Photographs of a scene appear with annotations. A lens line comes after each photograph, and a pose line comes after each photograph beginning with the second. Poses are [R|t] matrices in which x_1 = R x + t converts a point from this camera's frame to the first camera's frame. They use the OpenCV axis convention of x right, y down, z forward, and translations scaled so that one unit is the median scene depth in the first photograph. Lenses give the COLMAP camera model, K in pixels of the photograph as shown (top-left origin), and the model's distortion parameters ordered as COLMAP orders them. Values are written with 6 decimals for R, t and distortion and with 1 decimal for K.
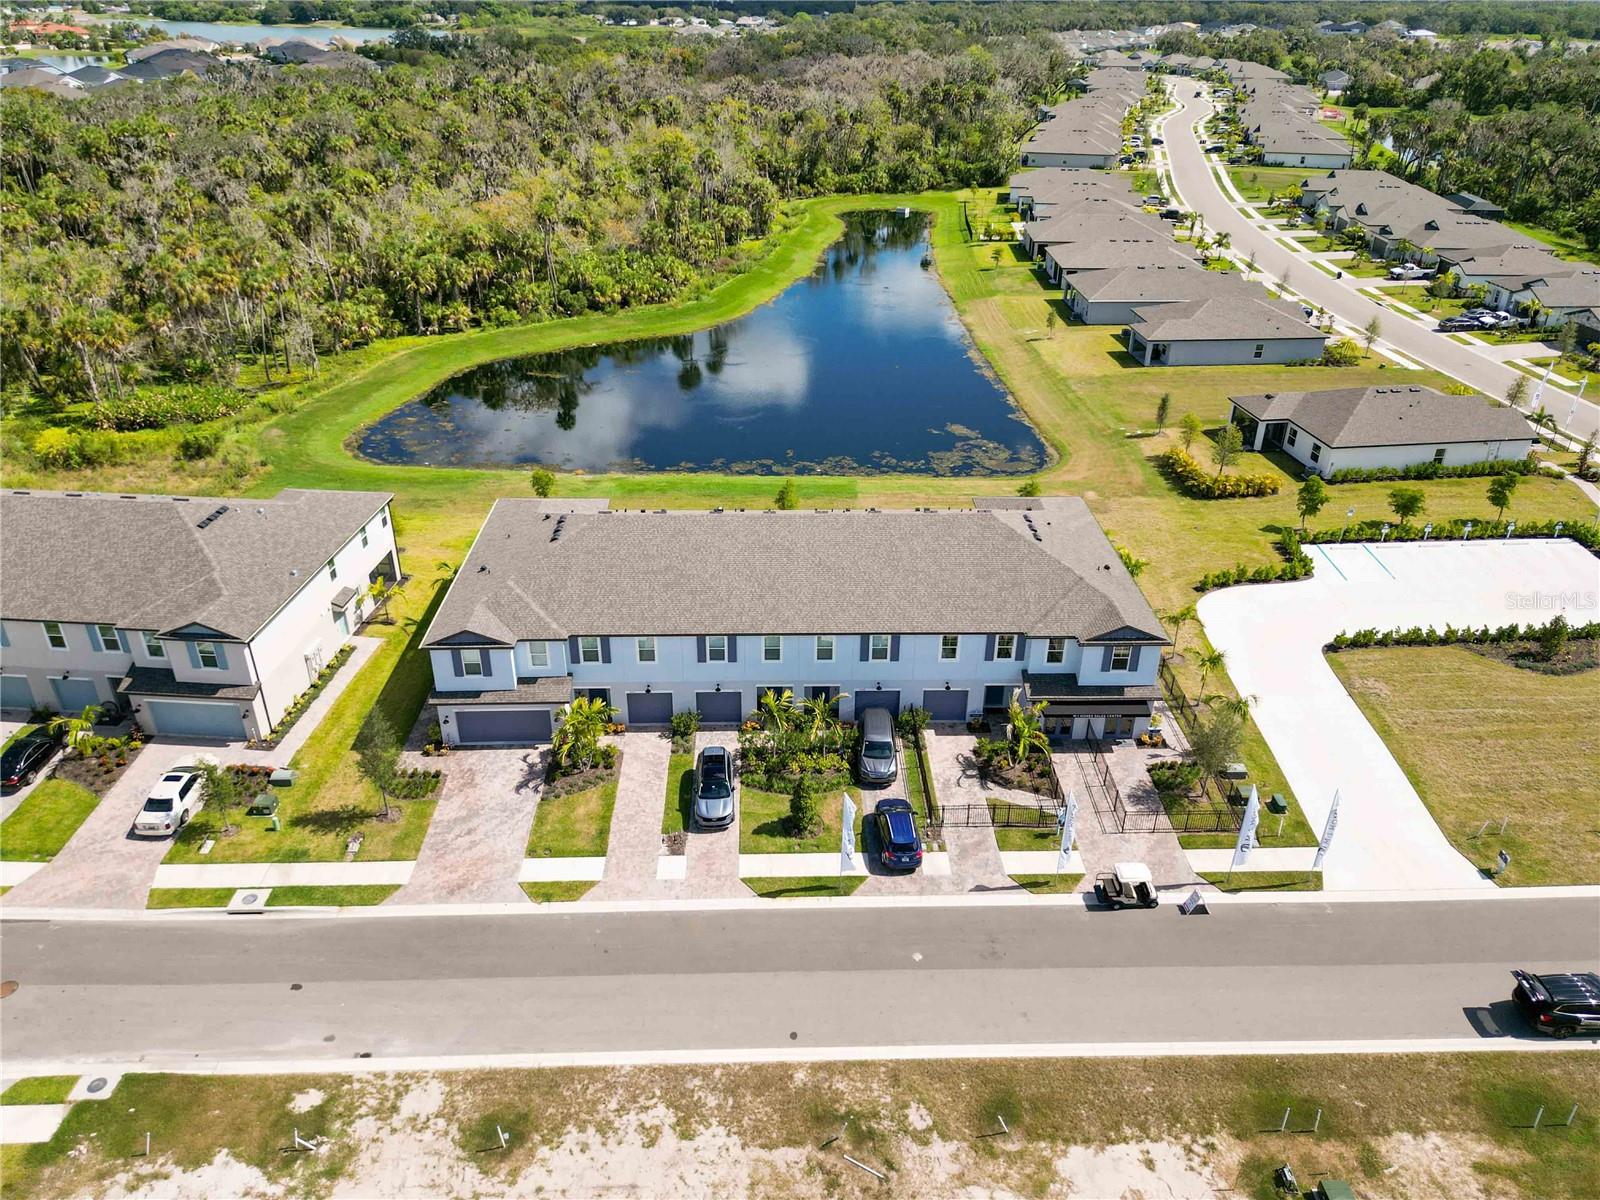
lens RADIAL K [[1128.9, 0, 798.0], [0, 1128.9, 600.2], [0, 0, 1]] dist [0.060140, -0.058037]
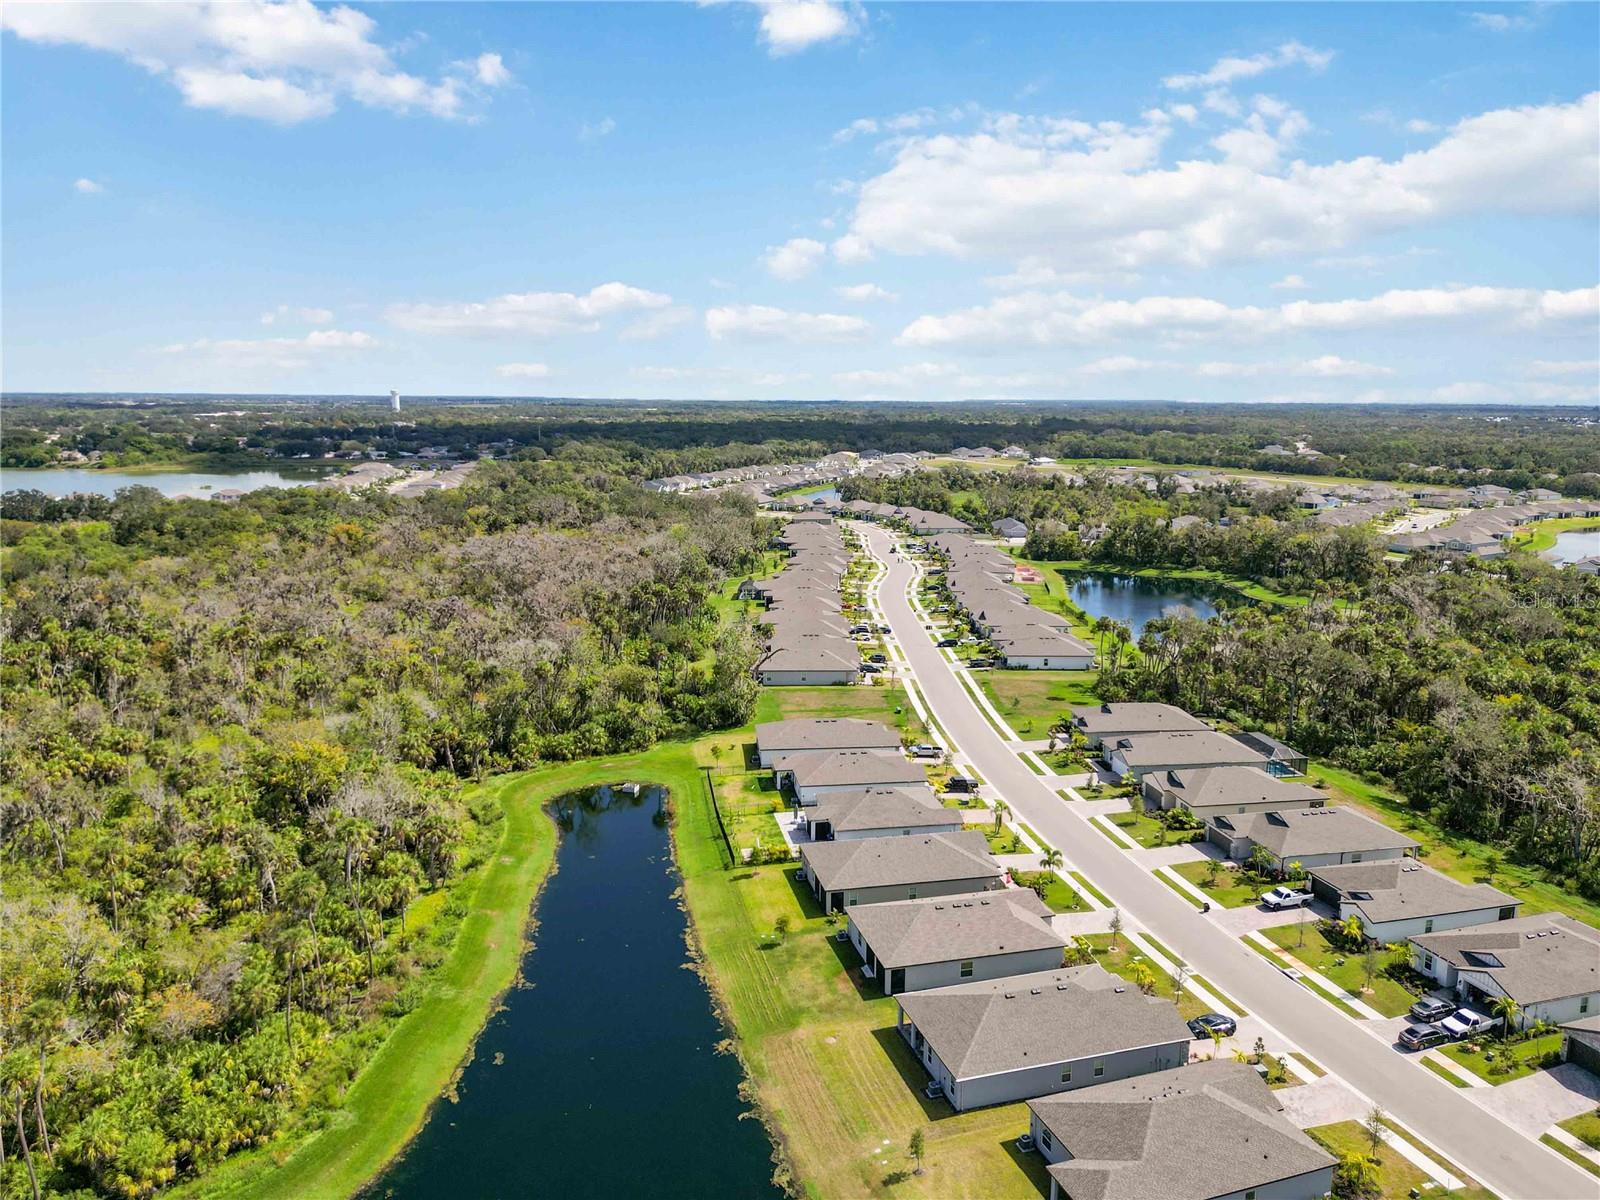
lens RADIAL K [[1128.9, 0, 804.1], [0, 1128.9, 605.3], [0, 0, 1]] dist [0.060140, -0.058037]
pose [[0.962984, -0.051936, 0.264508, 0.023706], [0.130947, 0.947834, -0.290628, -0.771954], [-0.235615, 0.314506, 0.919549, 0.737309]]
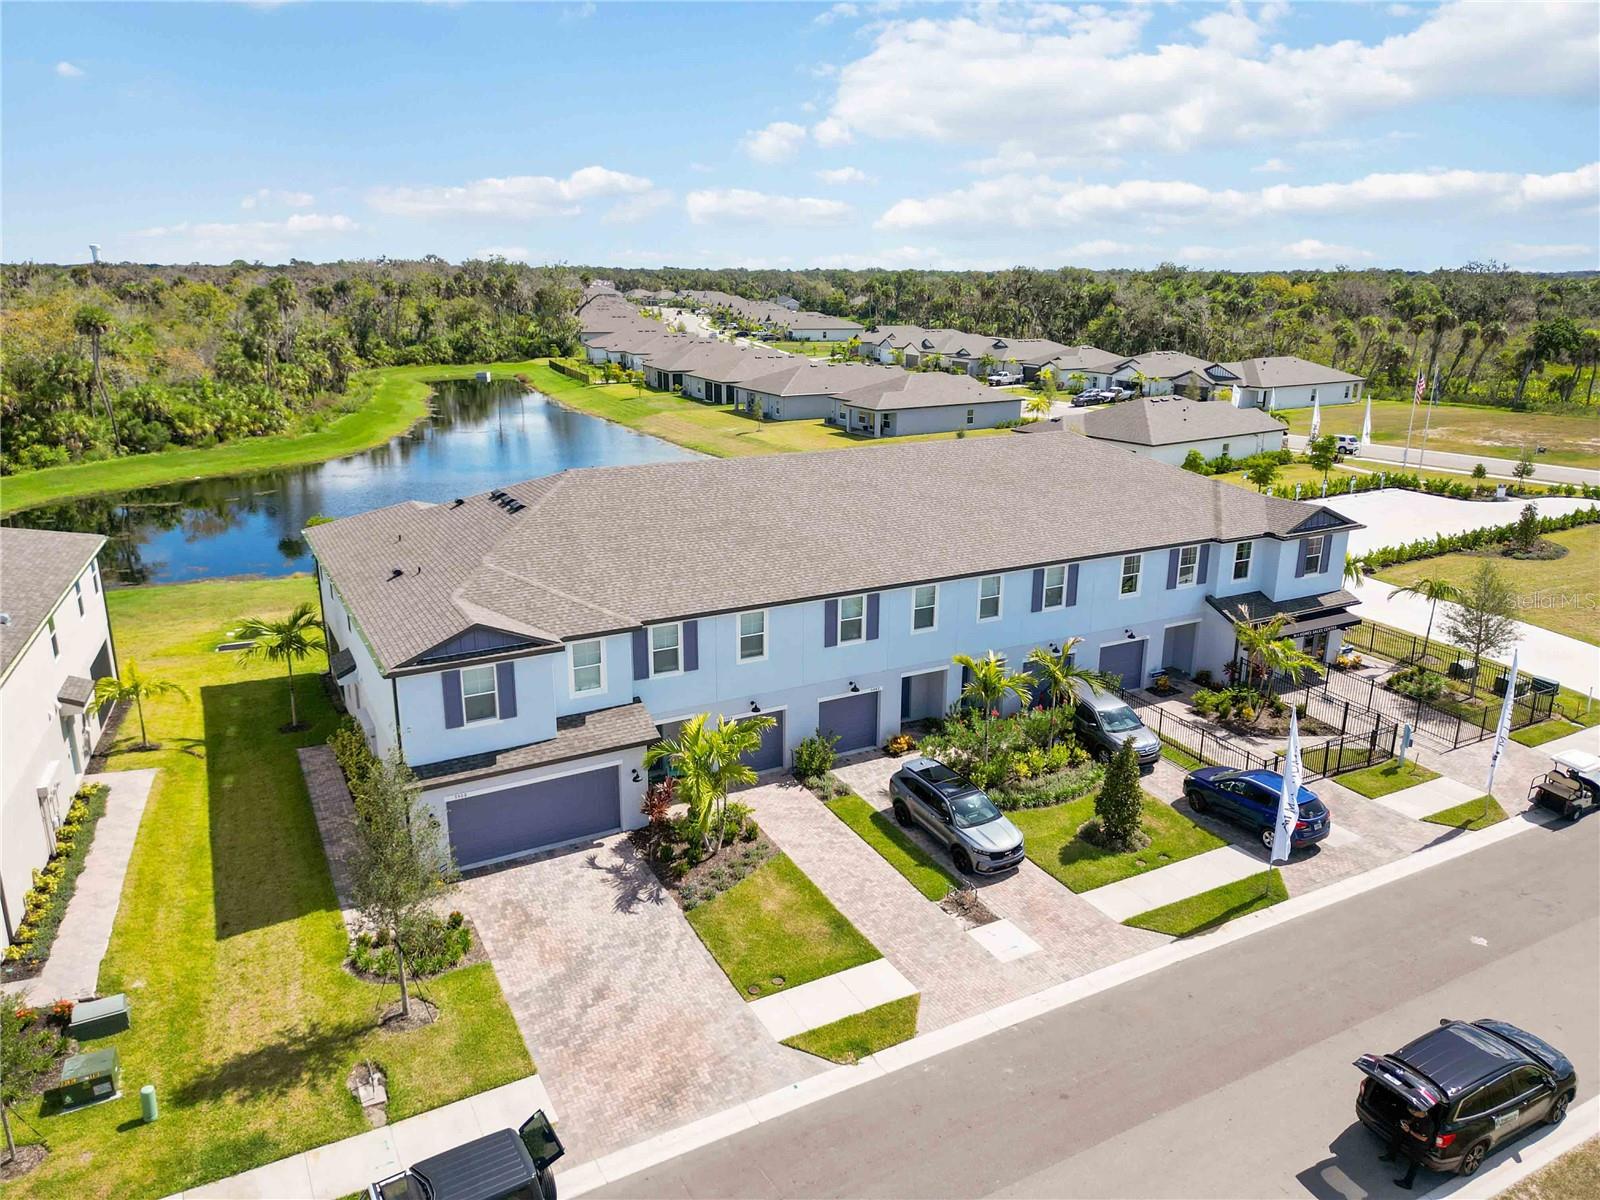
lens RADIAL K [[1128.9, 0, 802.7], [0, 1128.9, 594.9], [0, 0, 1]] dist [0.060140, -0.058037]
pose [[0.889294, -0.127875, 0.439094, -0.367428], [0.219278, 0.961778, -0.164011, 0.125777], [-0.401339, 0.242138, 0.883344, 0.448150]]
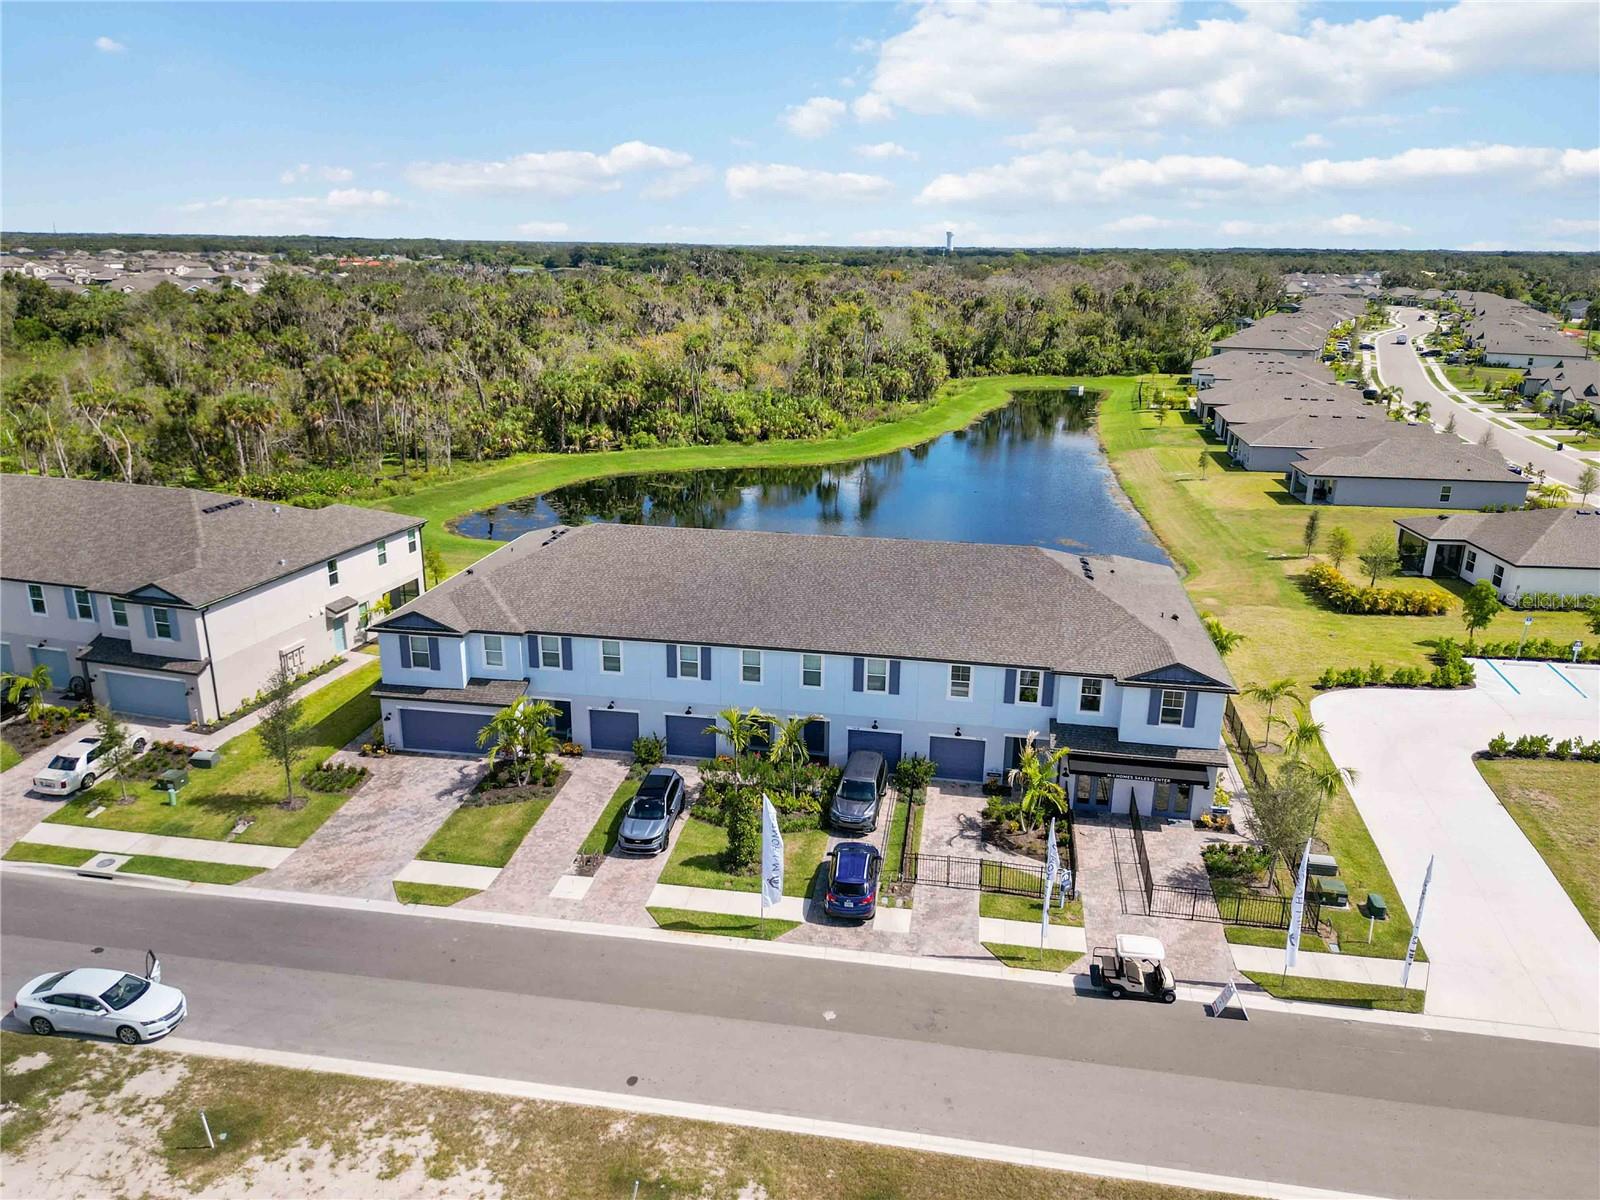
lens RADIAL K [[1128.9, 0, 796.7], [0, 1128.9, 597.3], [0, 0, 1]] dist [0.060140, -0.058037]
pose [[0.980840, 0.061880, -0.184724, 0.165228], [-0.096992, 0.977450, -0.187572, 0.147948], [0.168952, 0.201895, 0.964725, 0.164397]]
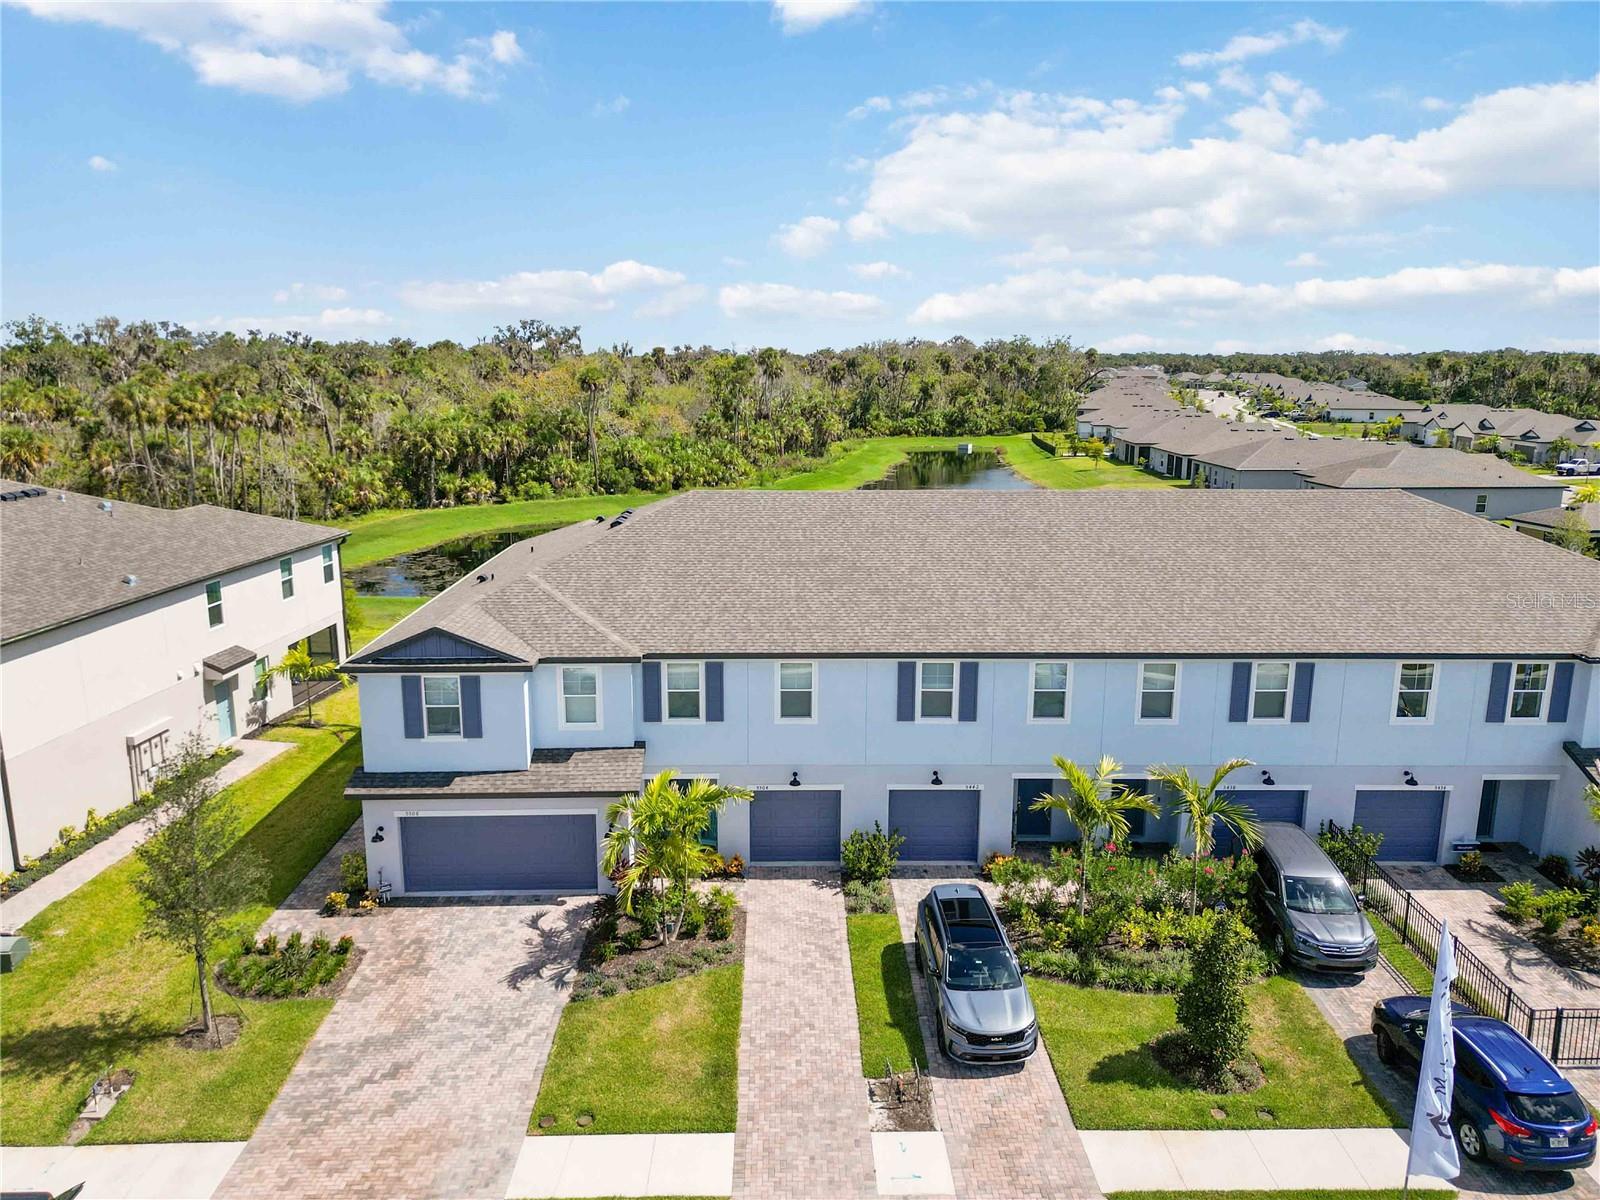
lens RADIAL K [[1128.9, 0, 798.8], [0, 1128.9, 595.4], [0, 0, 1]] dist [0.060140, -0.058037]
pose [[0.999954, -0.002128, -0.009314, -0.127182], [-0.000634, 0.957960, -0.286900, 0.143547], [0.009533, 0.286893, 0.957915, 0.508645]]
